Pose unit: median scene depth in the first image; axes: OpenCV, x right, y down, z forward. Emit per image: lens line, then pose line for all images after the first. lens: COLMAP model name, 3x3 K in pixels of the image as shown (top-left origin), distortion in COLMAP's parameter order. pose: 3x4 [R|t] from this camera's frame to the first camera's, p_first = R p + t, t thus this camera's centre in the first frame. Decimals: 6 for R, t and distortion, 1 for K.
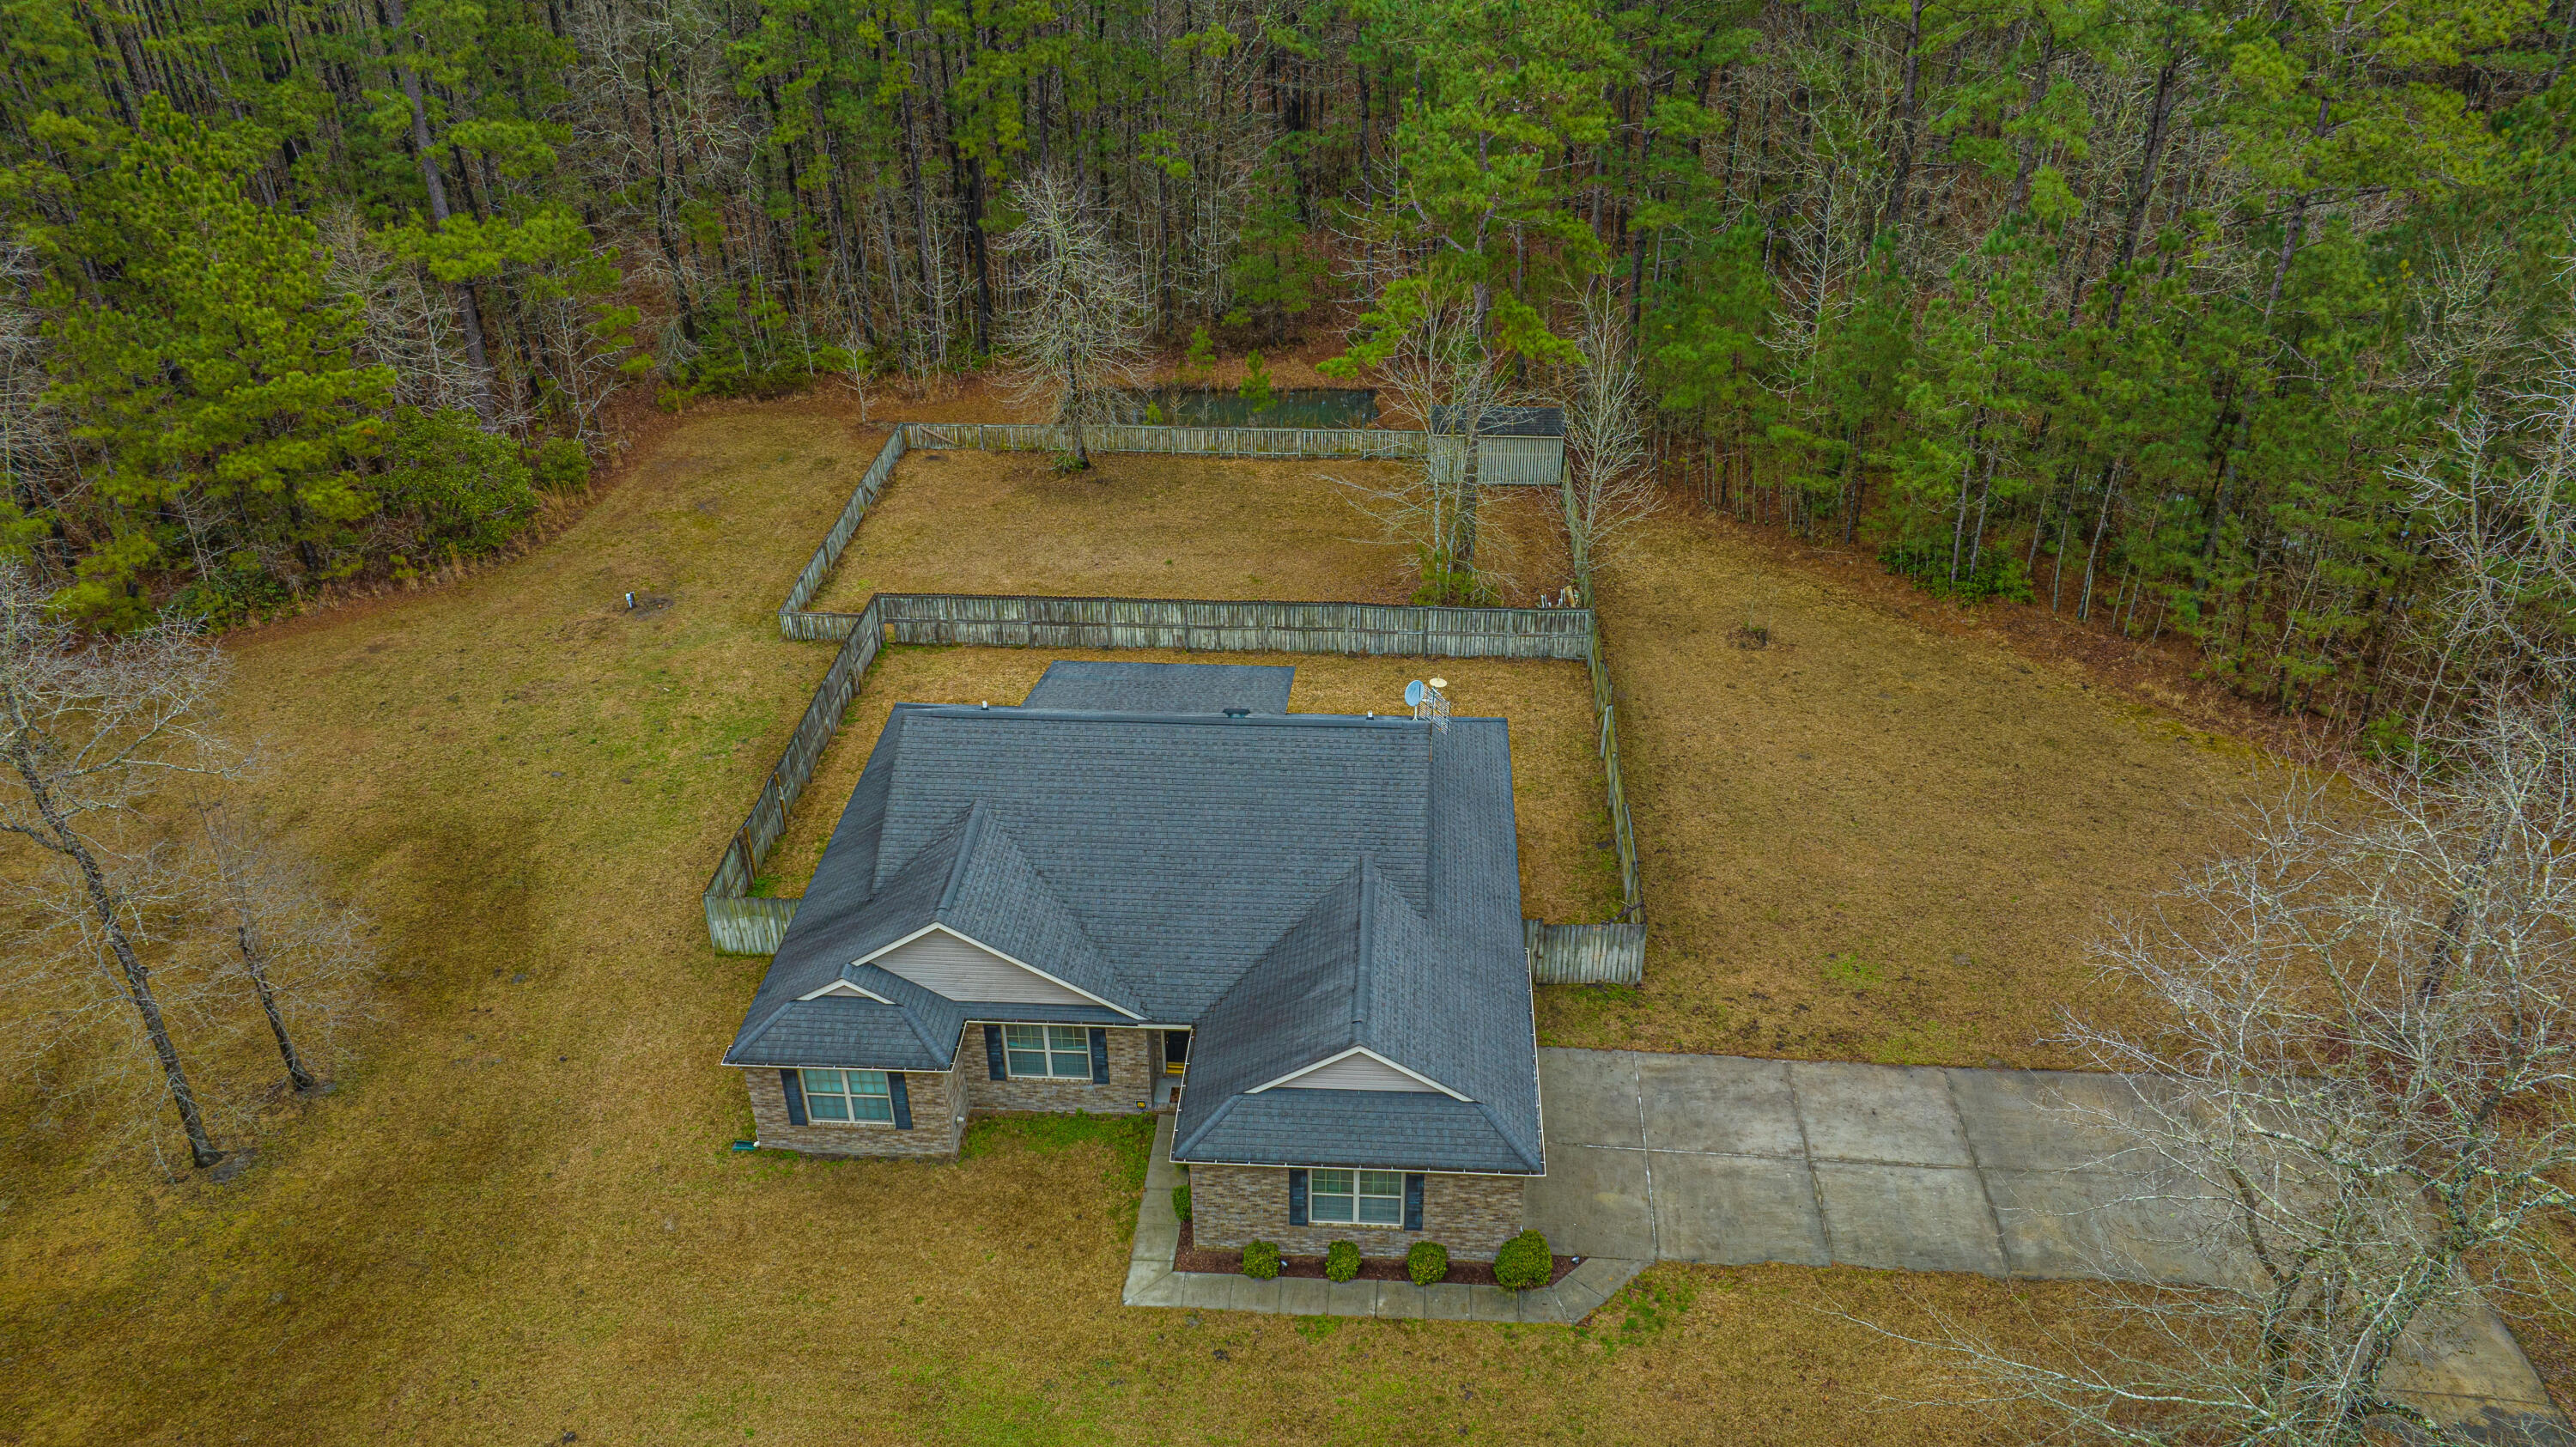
lens RADIAL K [[1806.2, 0, 1288.2], [0, 1806.2, 721.4], [0, 0, 1]] dist [-0.006117, -0.043494]
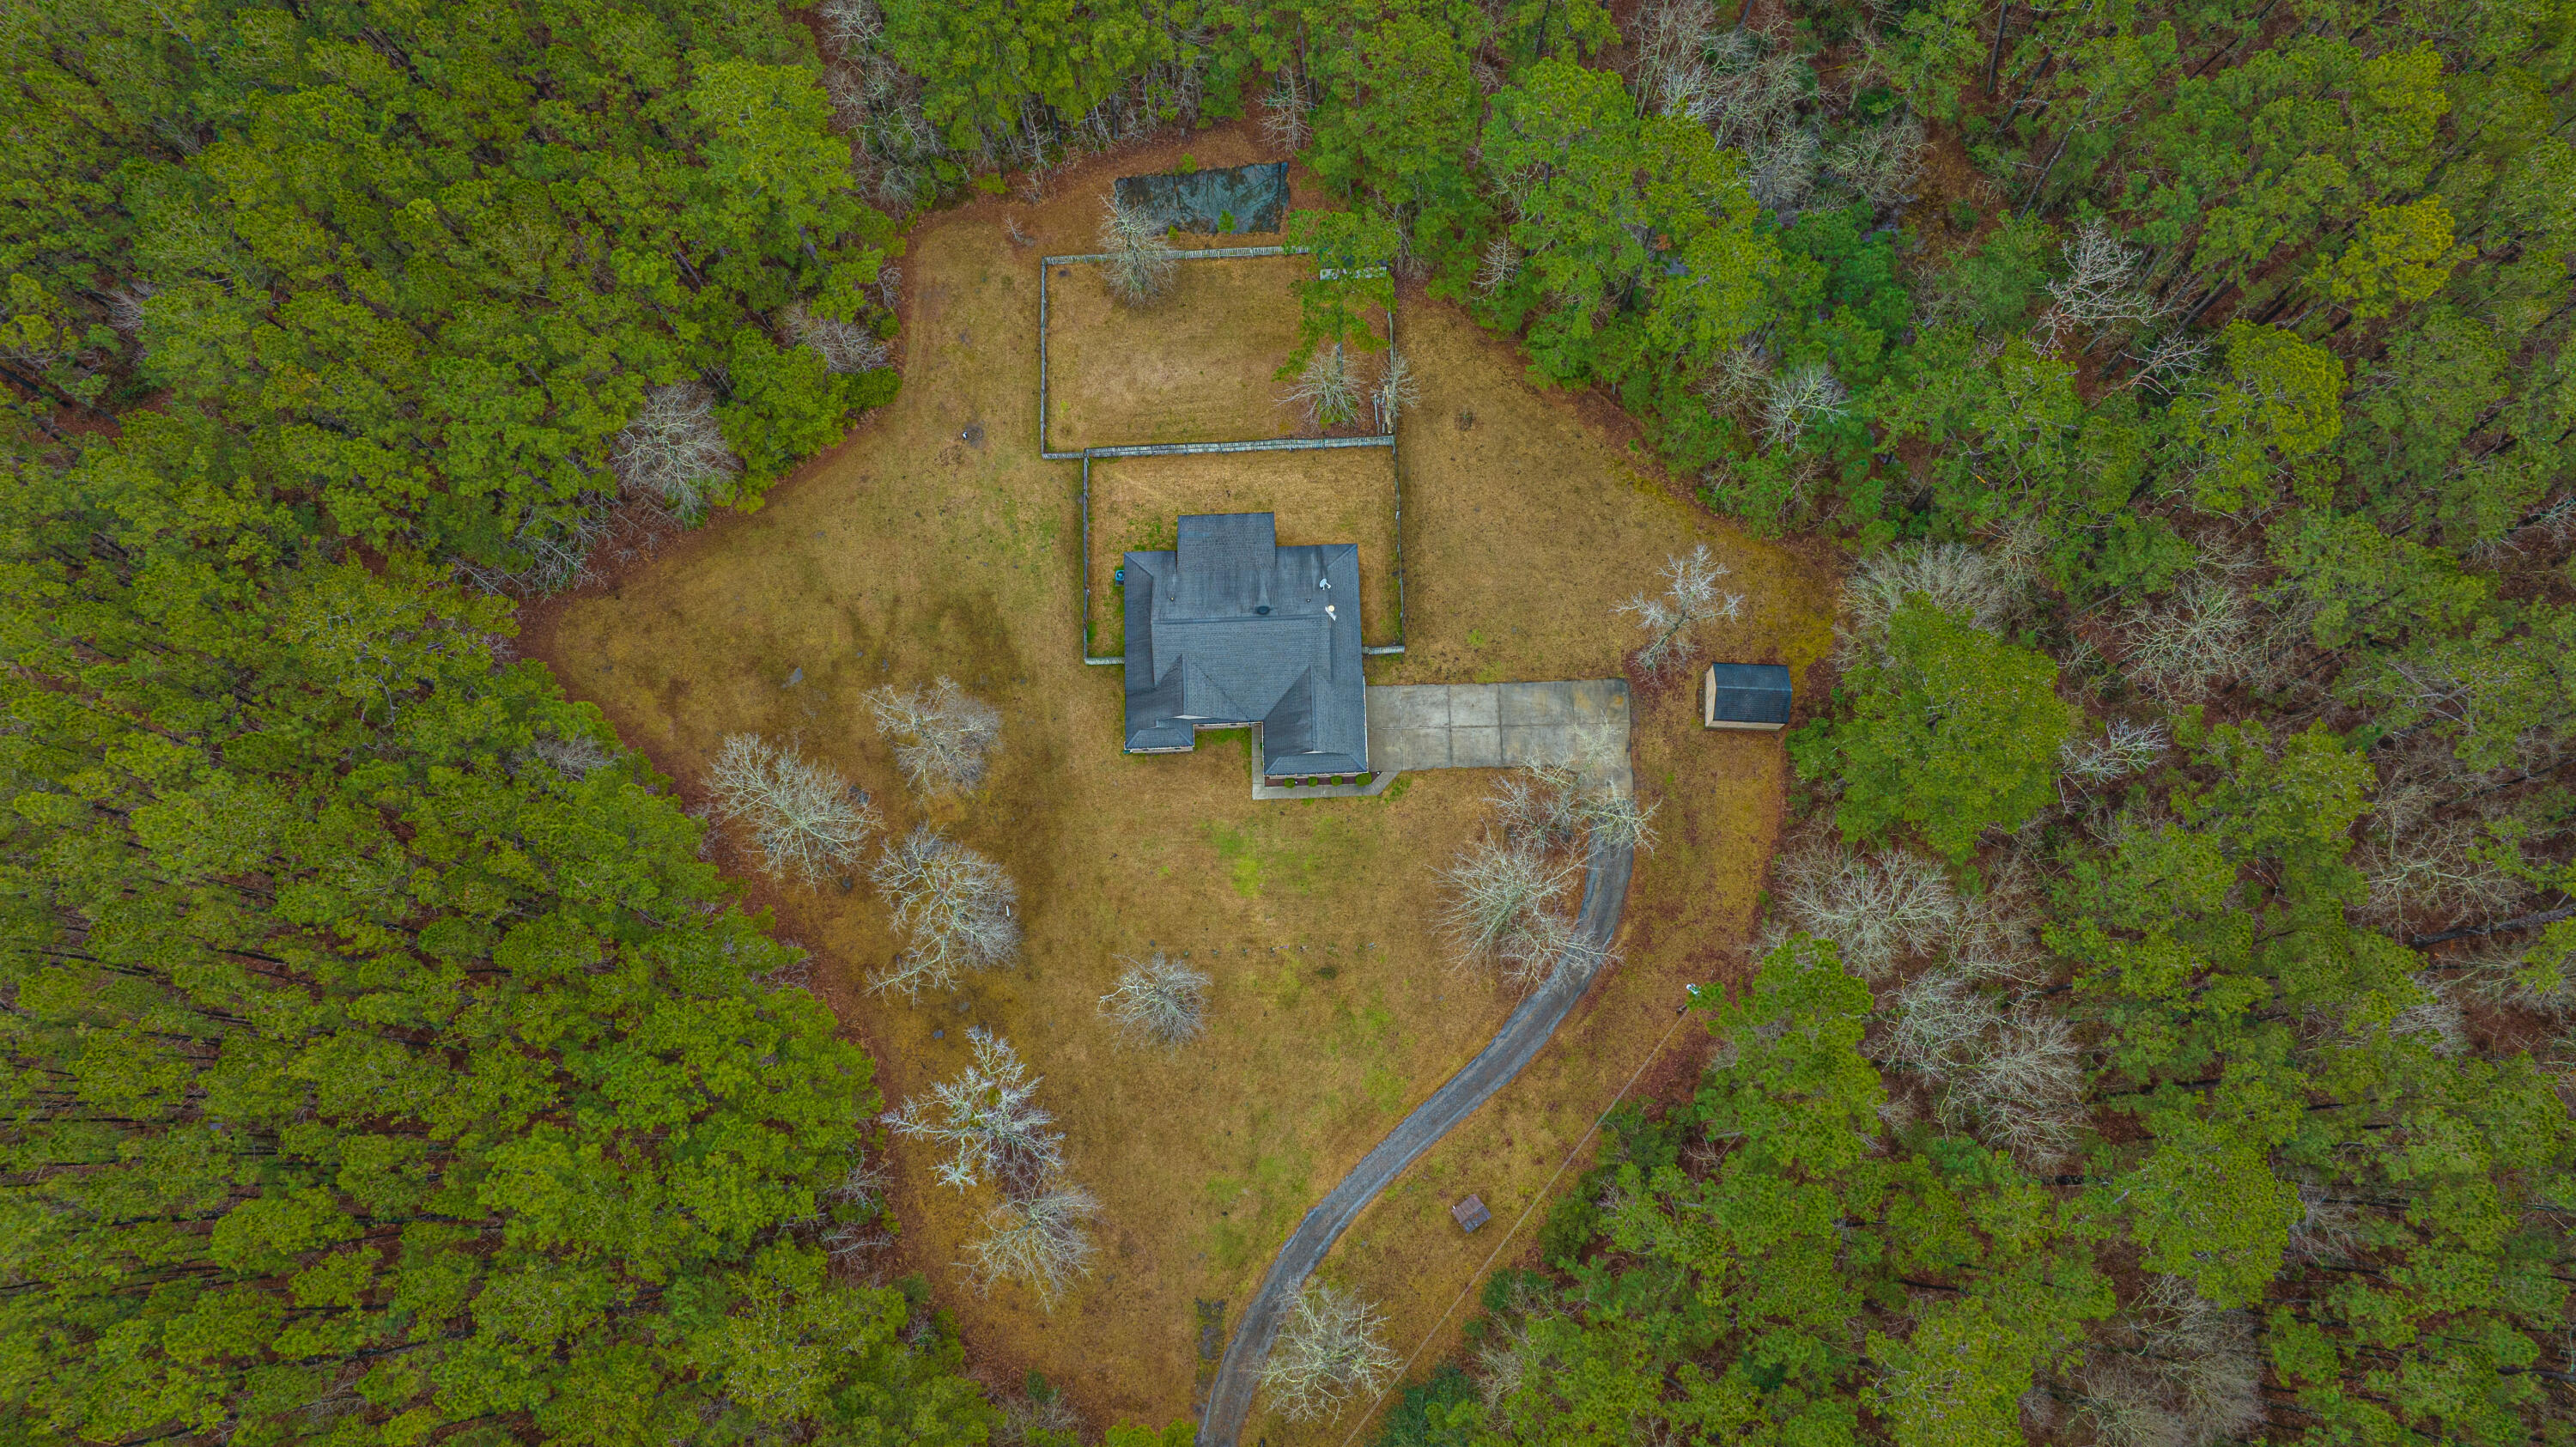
lens RADIAL K [[1806.5, 0, 1290.0], [0, 1806.5, 723.2], [0, 0, 1]] dist [-0.018732, -0.000030]
pose [[0.995435, -0.095347, 0.004319, -0.014123], [0.064274, 0.703108, 0.708173, -1.742151], [-0.070559, -0.704662, 0.706026, -1.075396]]
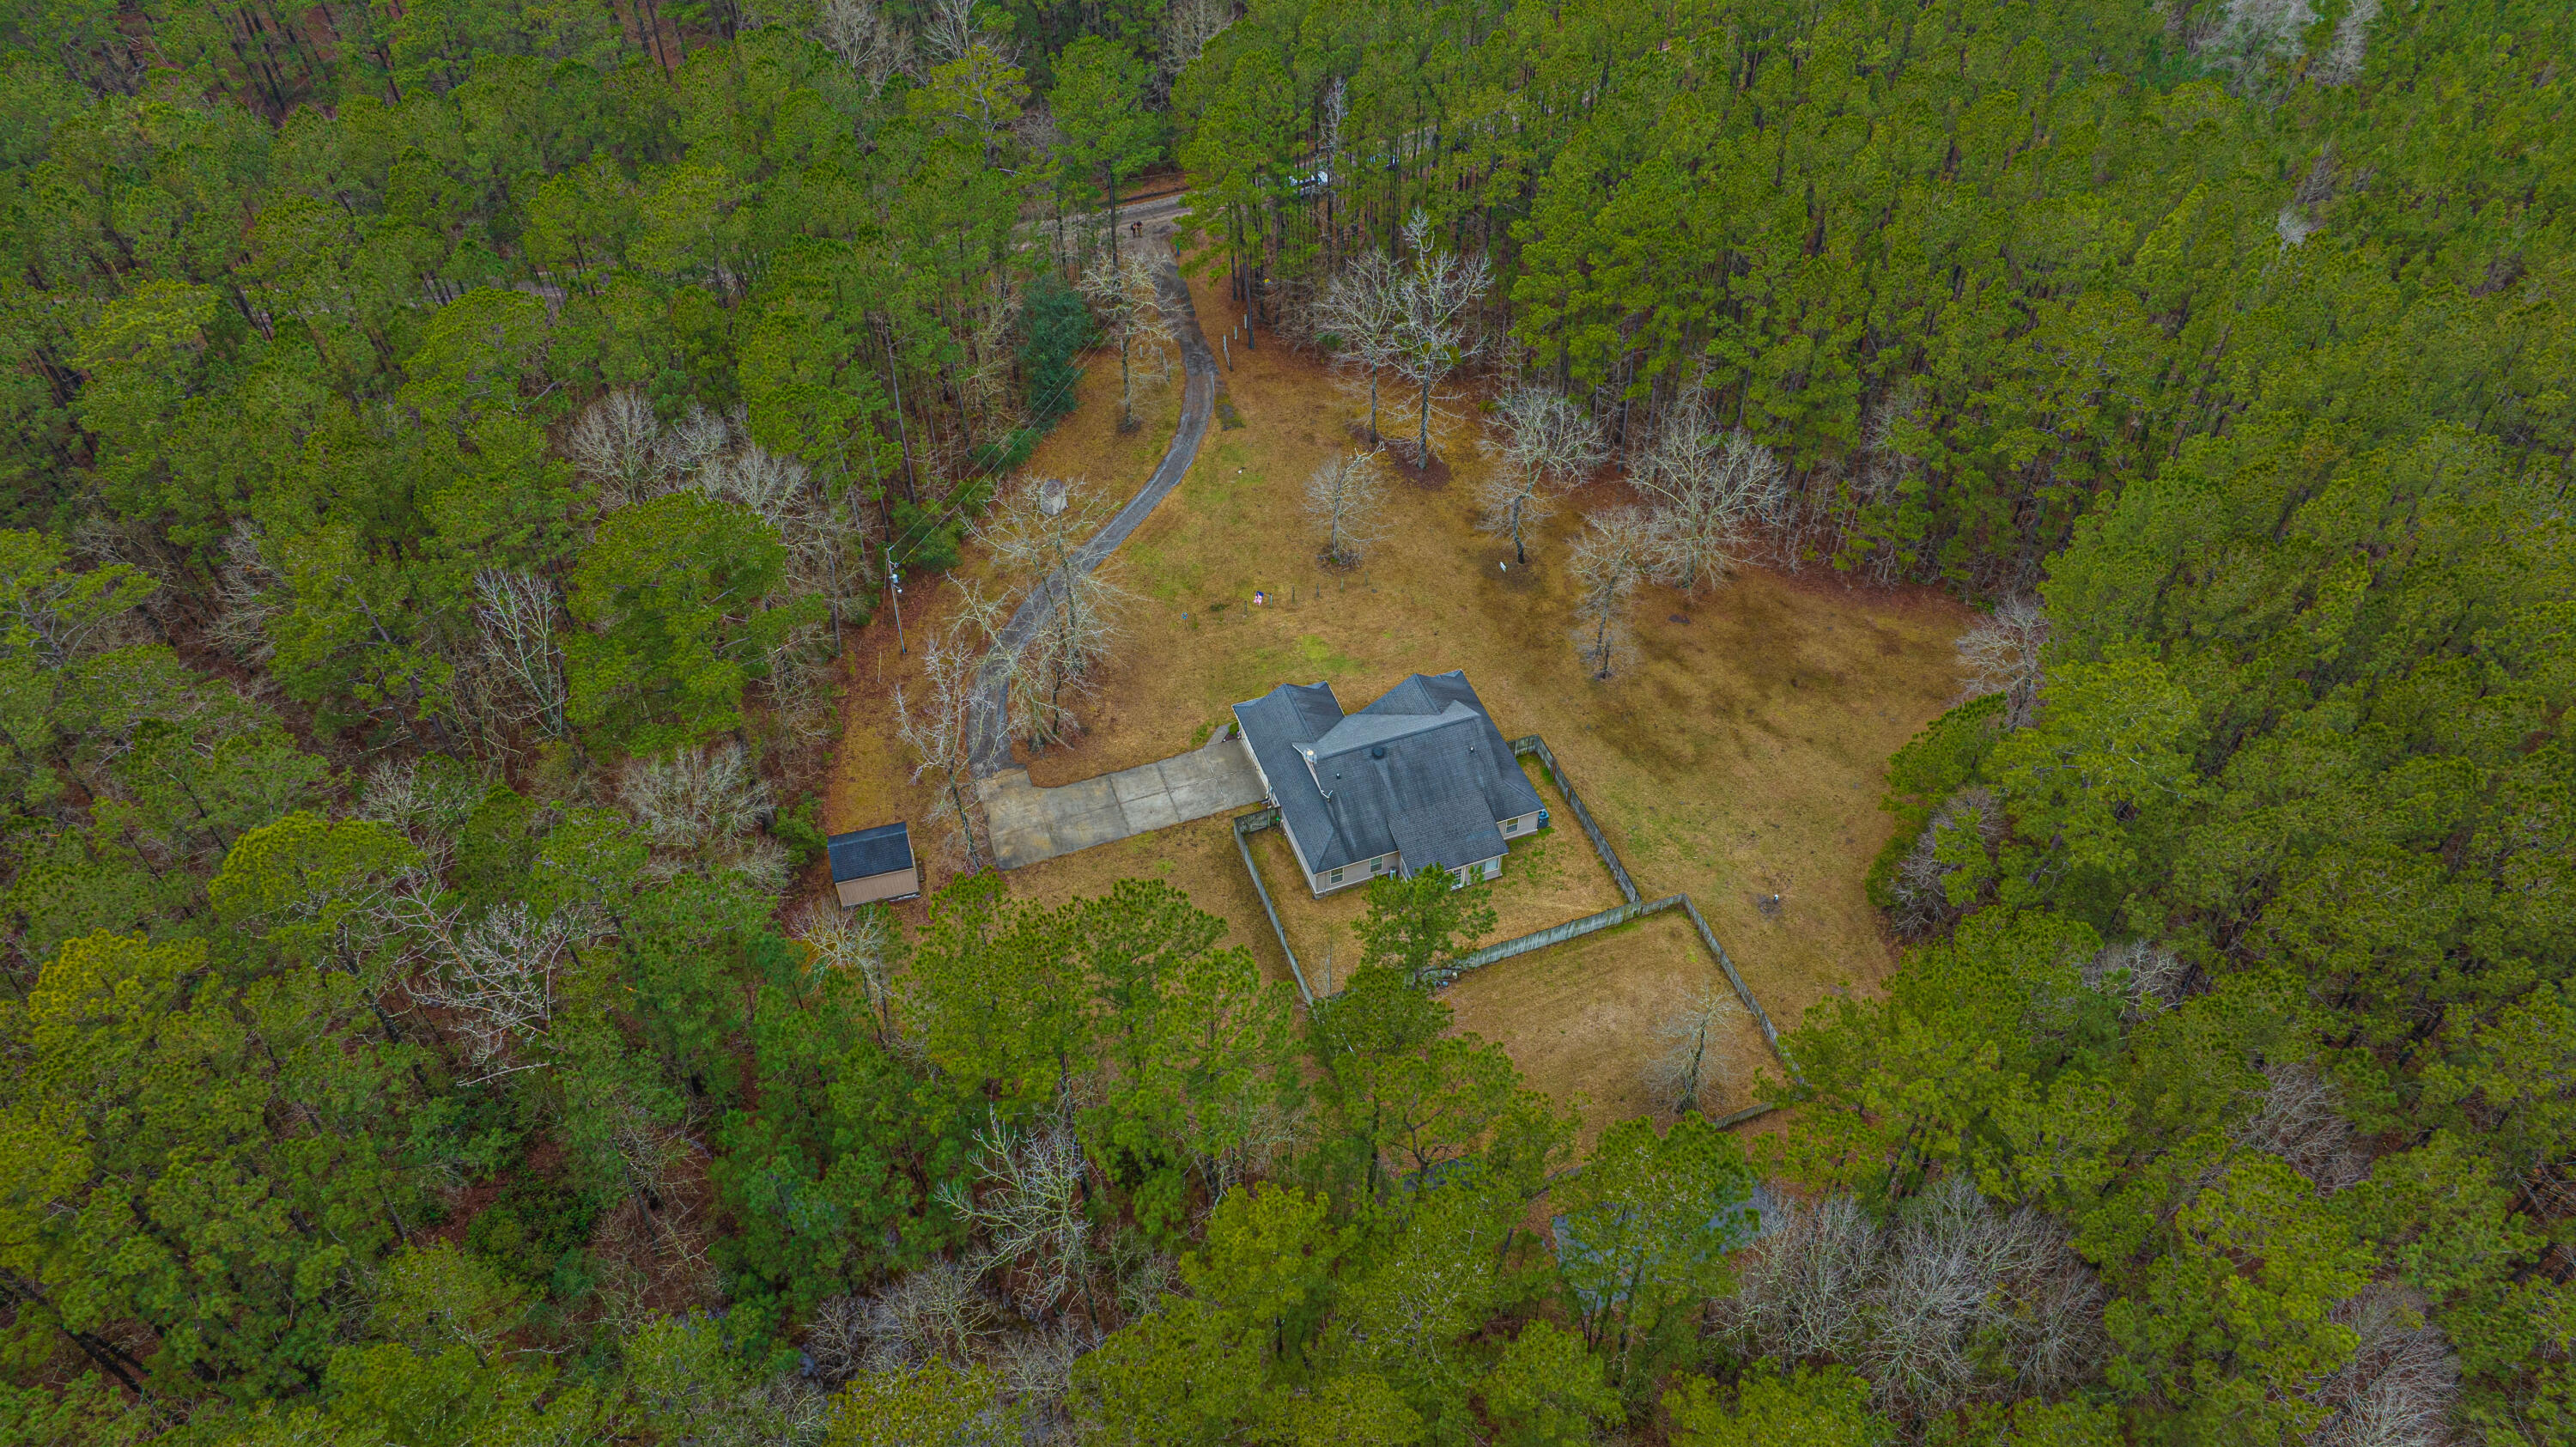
lens RADIAL K [[1806.5, 0, 1290.0], [0, 1806.5, 723.2], [0, 0, 1]] dist [-0.018732, -0.000030]
pose [[-0.917485, 0.296840, -0.264776, 0.750021], [-0.193748, 0.247850, 0.949227, -2.405916], [0.347394, 0.922202, -0.169887, 1.244967]]
